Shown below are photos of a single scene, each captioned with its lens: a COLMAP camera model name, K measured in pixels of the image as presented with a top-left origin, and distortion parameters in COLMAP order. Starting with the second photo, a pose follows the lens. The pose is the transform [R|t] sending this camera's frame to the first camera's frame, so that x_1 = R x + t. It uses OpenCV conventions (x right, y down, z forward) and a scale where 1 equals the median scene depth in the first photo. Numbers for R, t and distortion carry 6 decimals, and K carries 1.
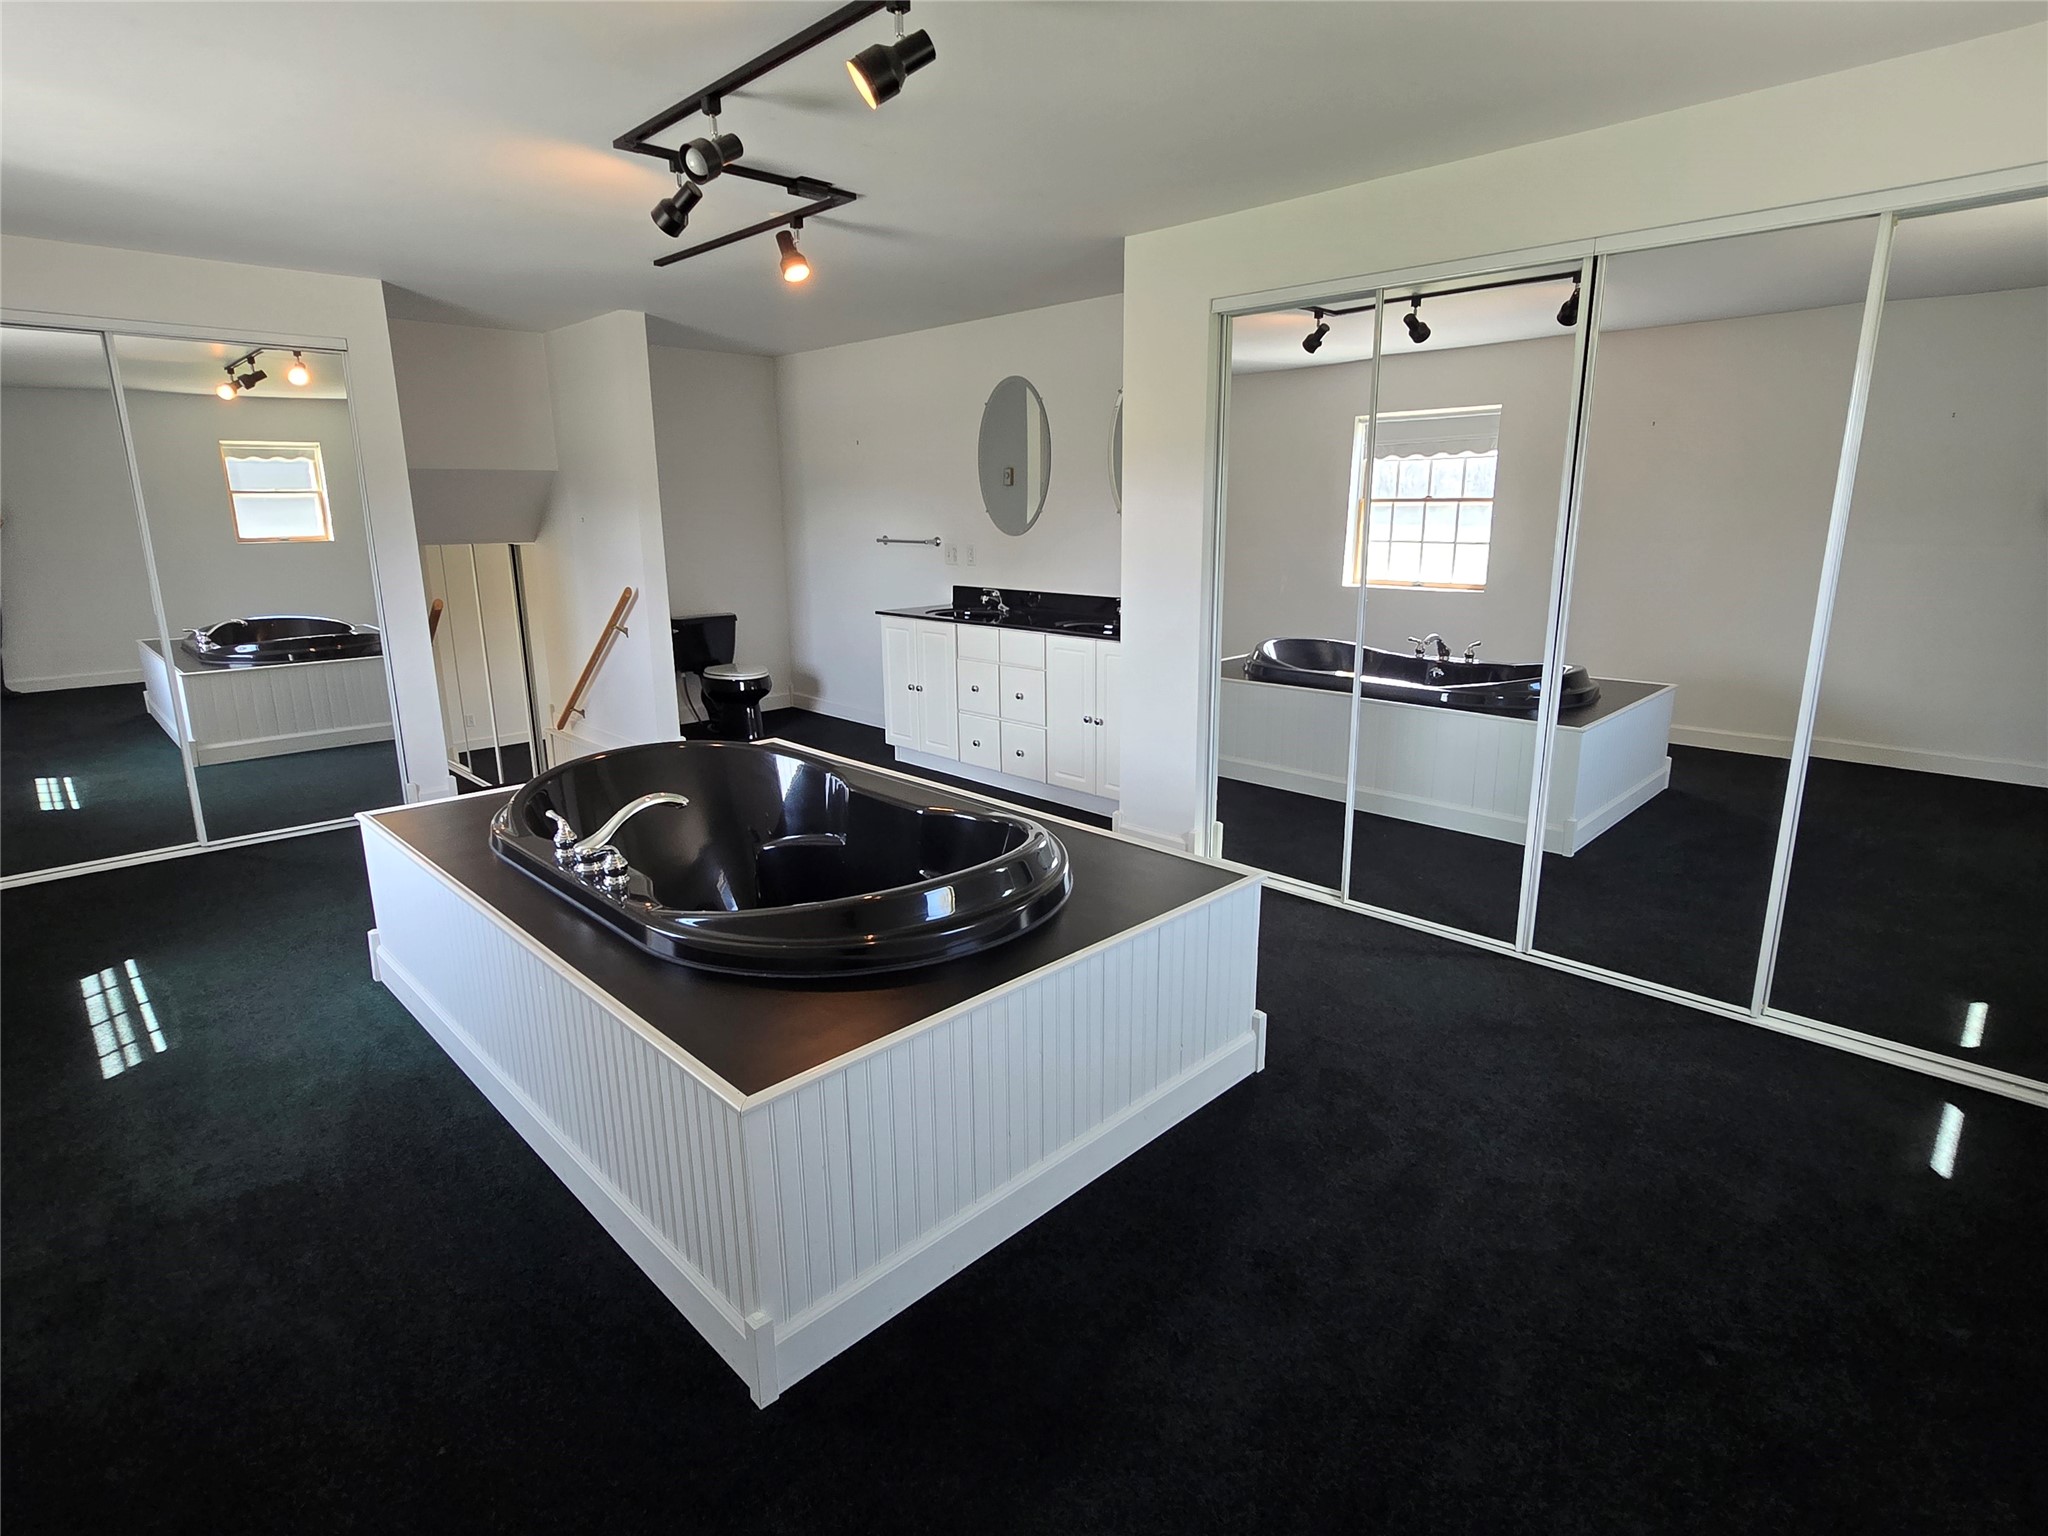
lens RADIAL K [[1044.8, 0, 1026.2], [0, 1044.8, 753.5], [0, 0, 1]] dist [0.000943, -0.000341]
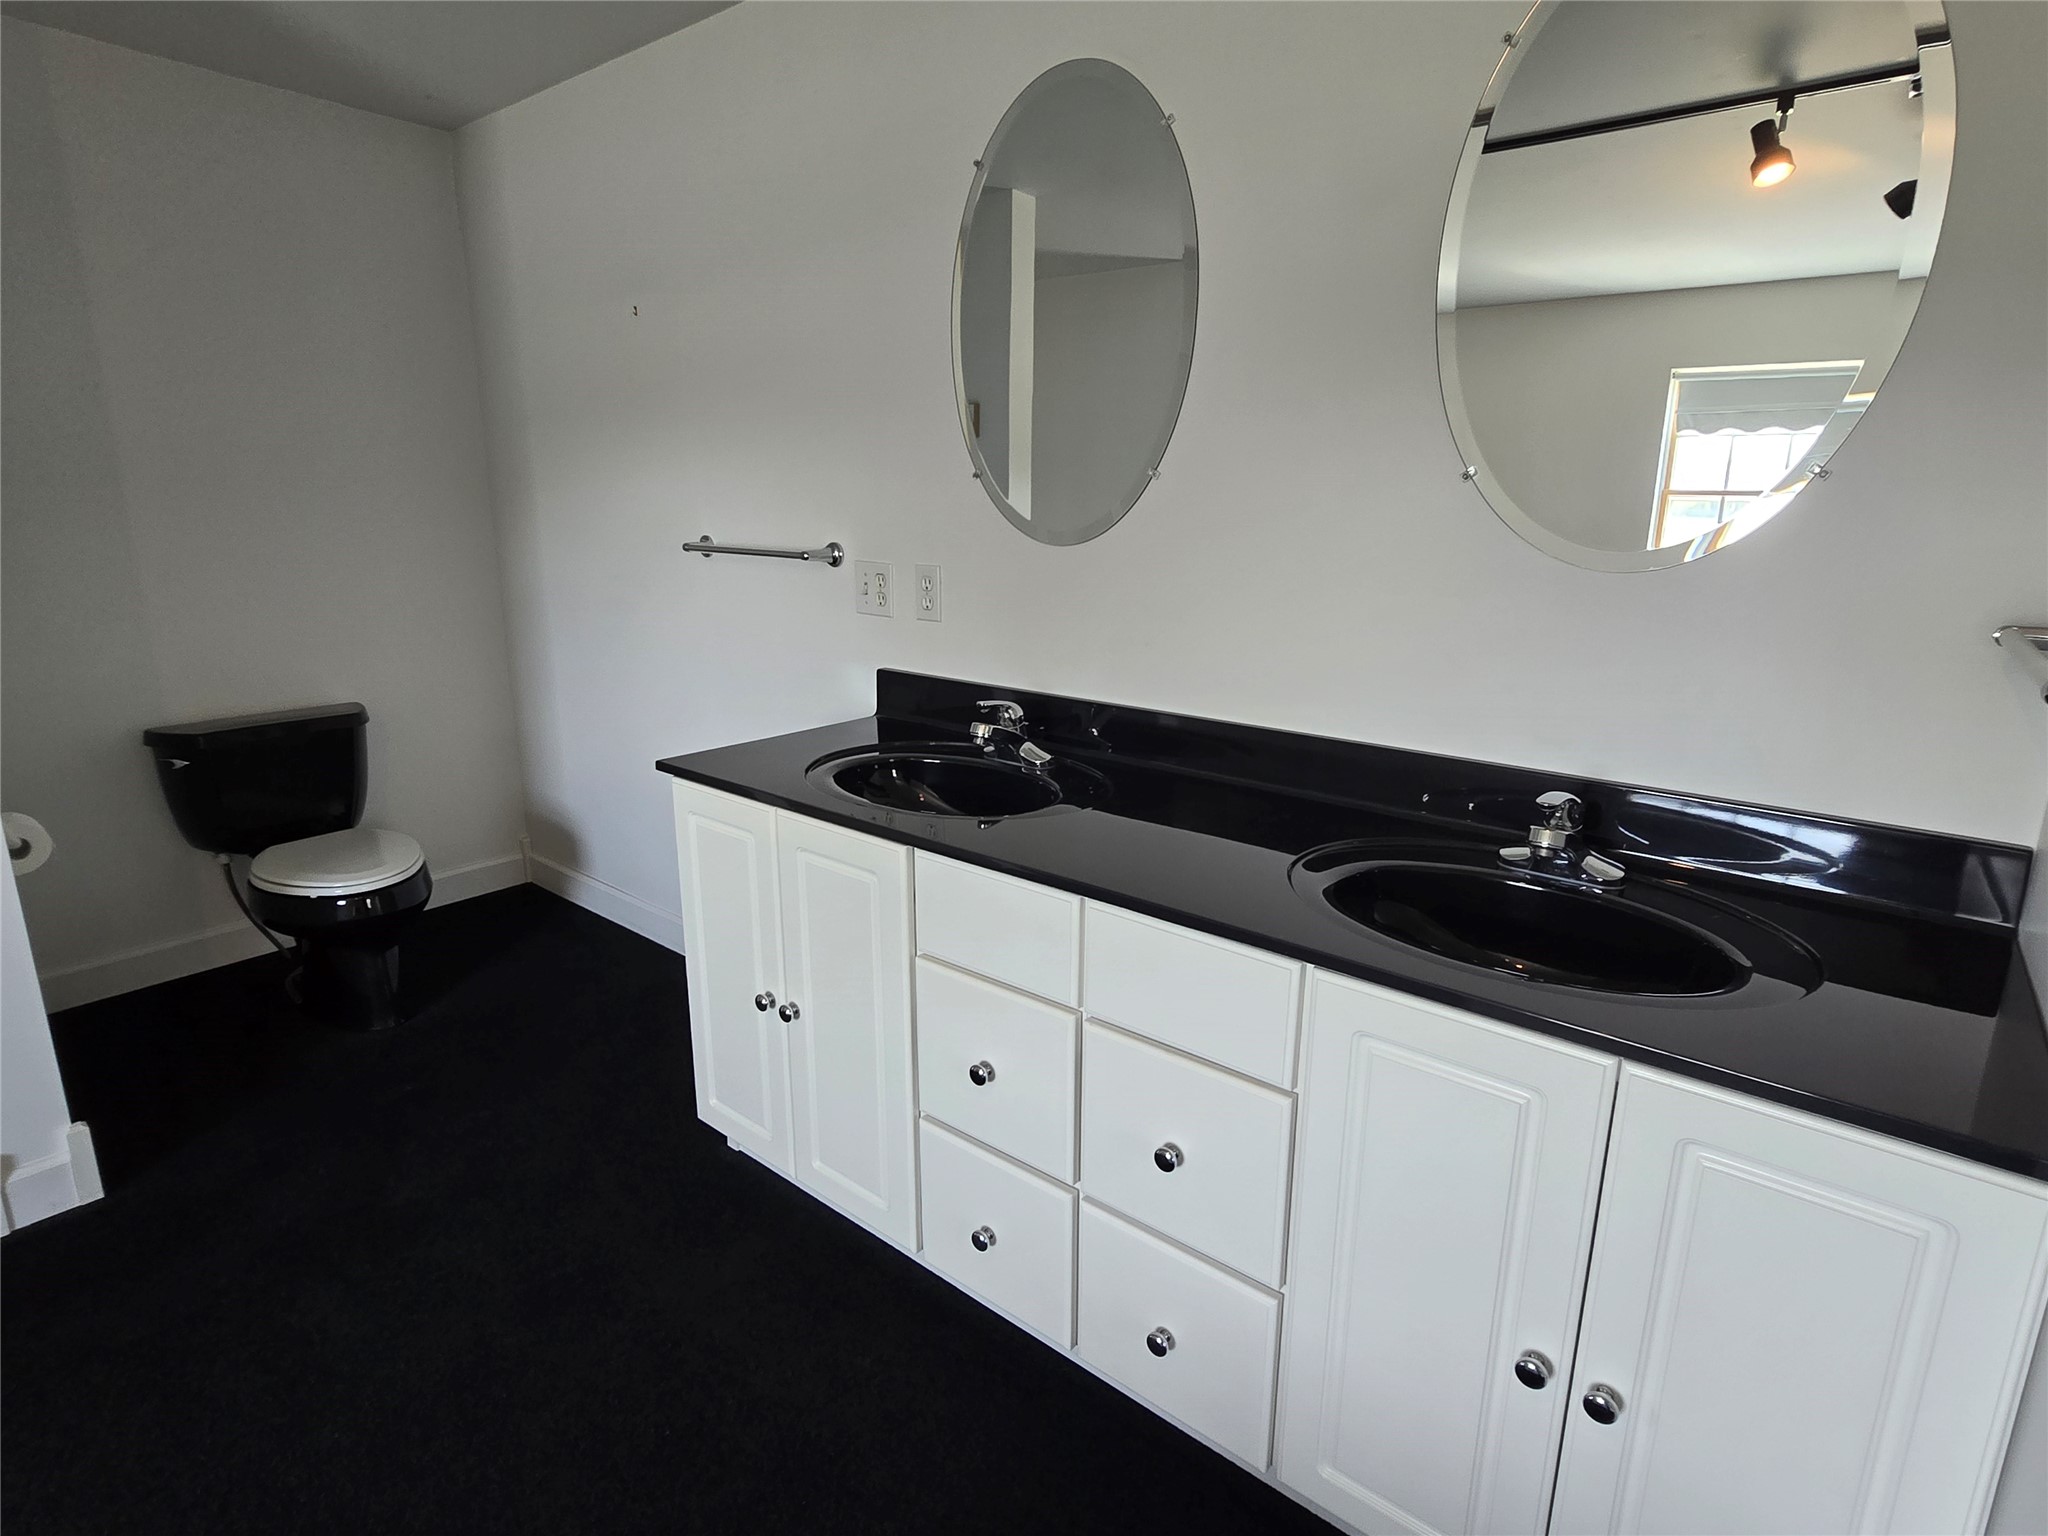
lens RADIAL K [[1044.8, 0, 1026.2], [0, 1044.8, 753.5], [0, 0, 1]] dist [0.000943, -0.000341]
pose [[0.994012, -0.000471, 0.109268, -0.057970], [0.000458, 1.000000, 0.000142, -0.130406], [-0.109268, -0.000092, 0.994012, 0.613010]]
